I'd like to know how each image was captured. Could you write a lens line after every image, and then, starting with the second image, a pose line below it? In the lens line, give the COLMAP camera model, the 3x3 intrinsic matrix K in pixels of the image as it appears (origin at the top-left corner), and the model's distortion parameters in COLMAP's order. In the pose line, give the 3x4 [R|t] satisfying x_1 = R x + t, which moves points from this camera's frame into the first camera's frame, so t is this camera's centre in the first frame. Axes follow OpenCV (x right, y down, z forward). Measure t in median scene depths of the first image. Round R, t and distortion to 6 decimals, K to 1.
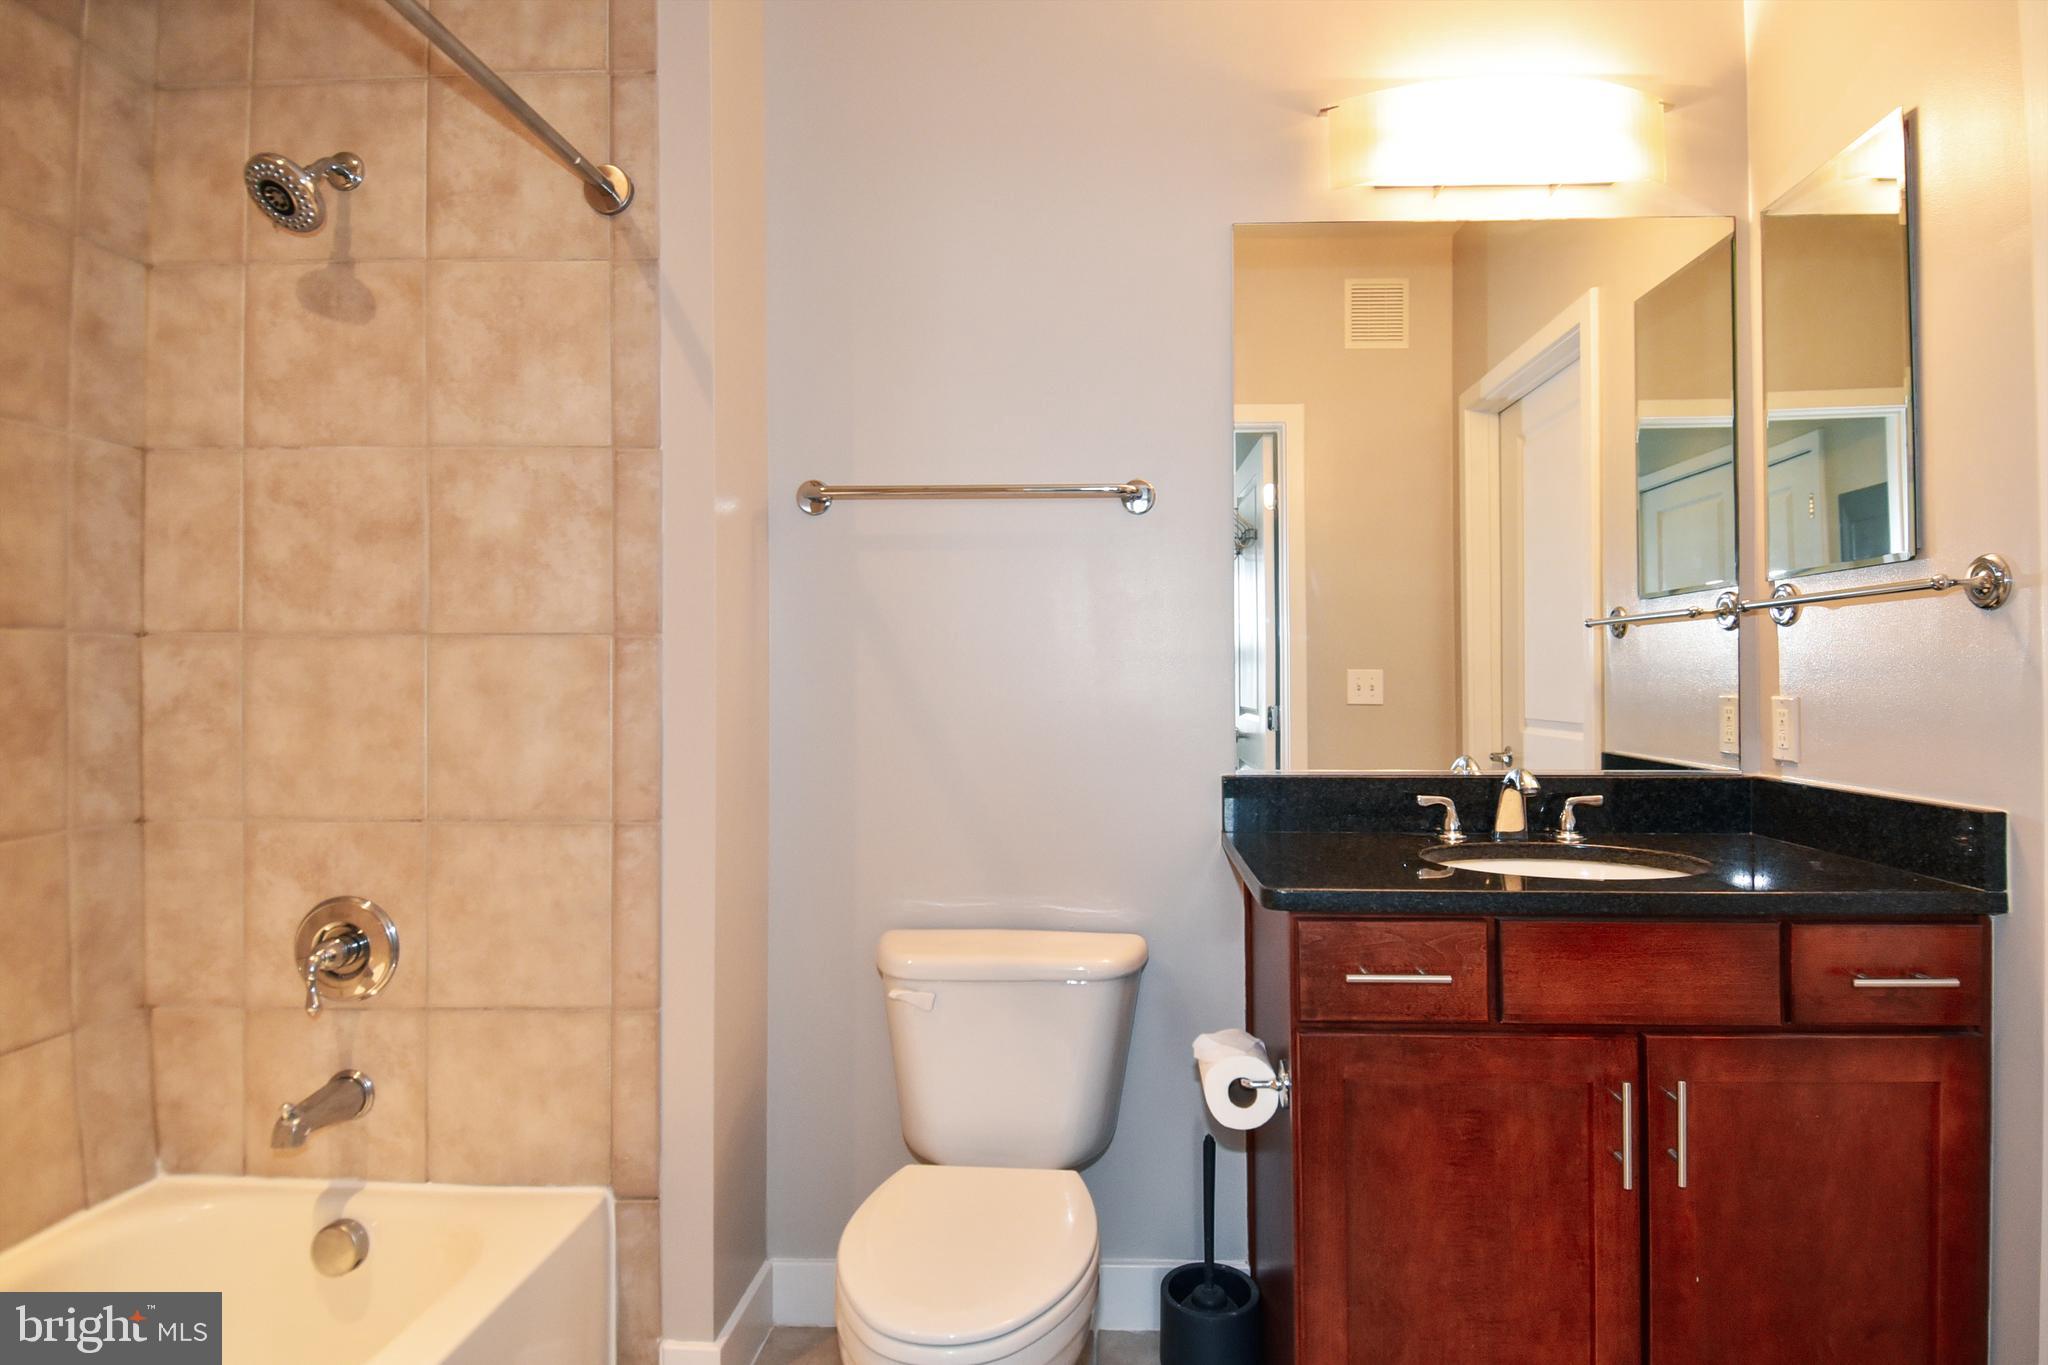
lens RADIAL K [[1067.1, 0, 1051.4], [0, 1067.1, 677.3], [0, 0, 1]] dist [0.042033, -0.040511]
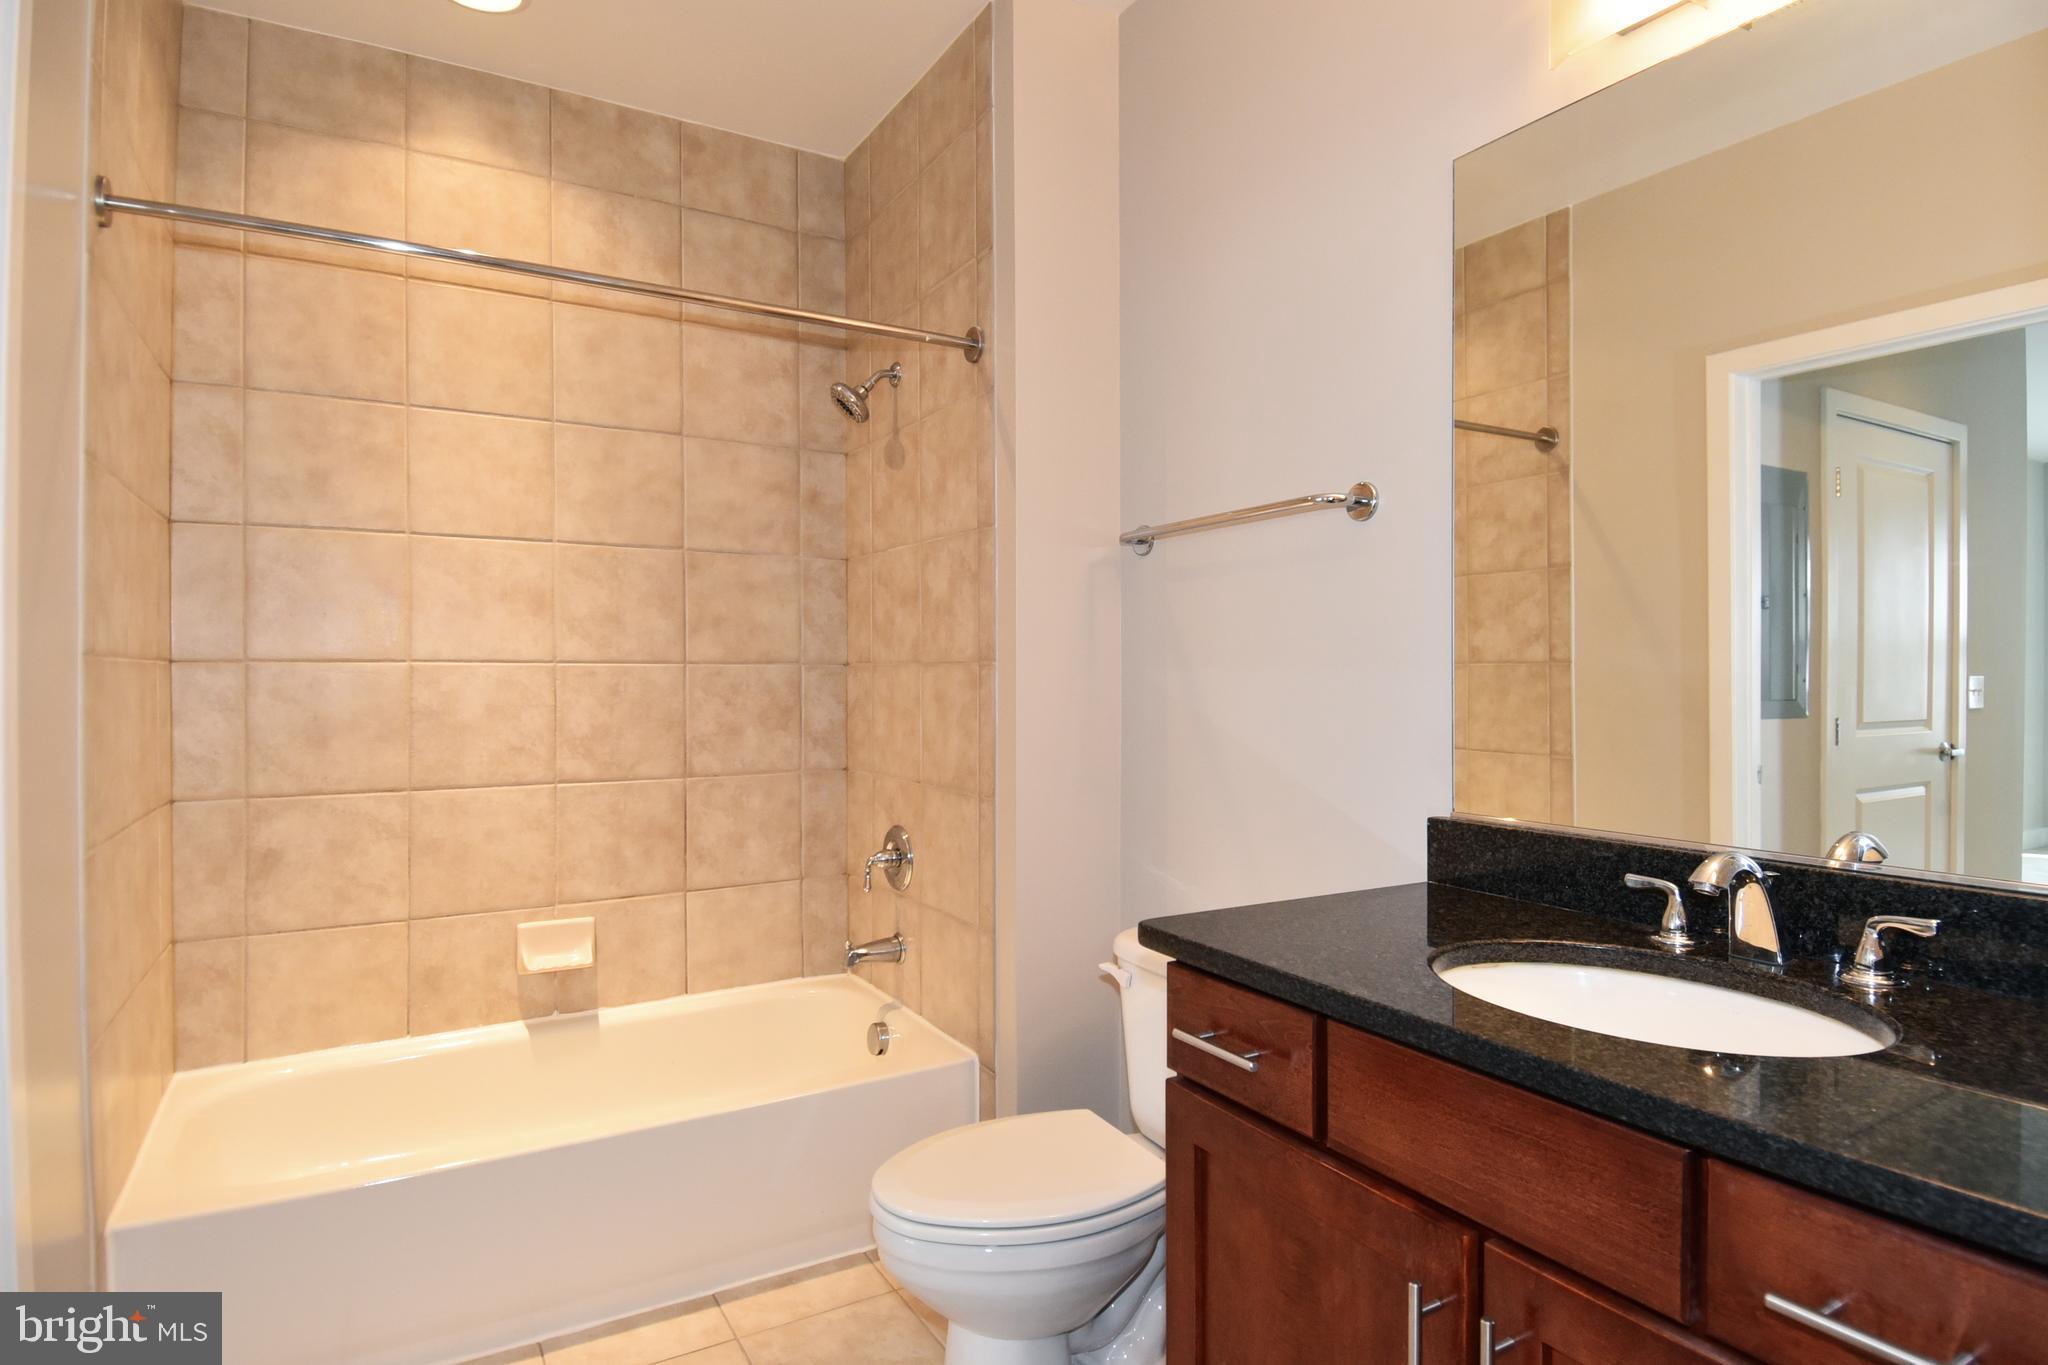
lens RADIAL K [[937.1, 0, 951.6], [0, 937.1, 687.2], [0, 0, 1]] dist [0.050327, -0.024709]
pose [[0.597815, 0.006923, -0.801604, 0.557487], [0.005082, 0.999910, 0.012425, -0.022604], [0.801618, -0.011502, 0.597726, 0.239627]]
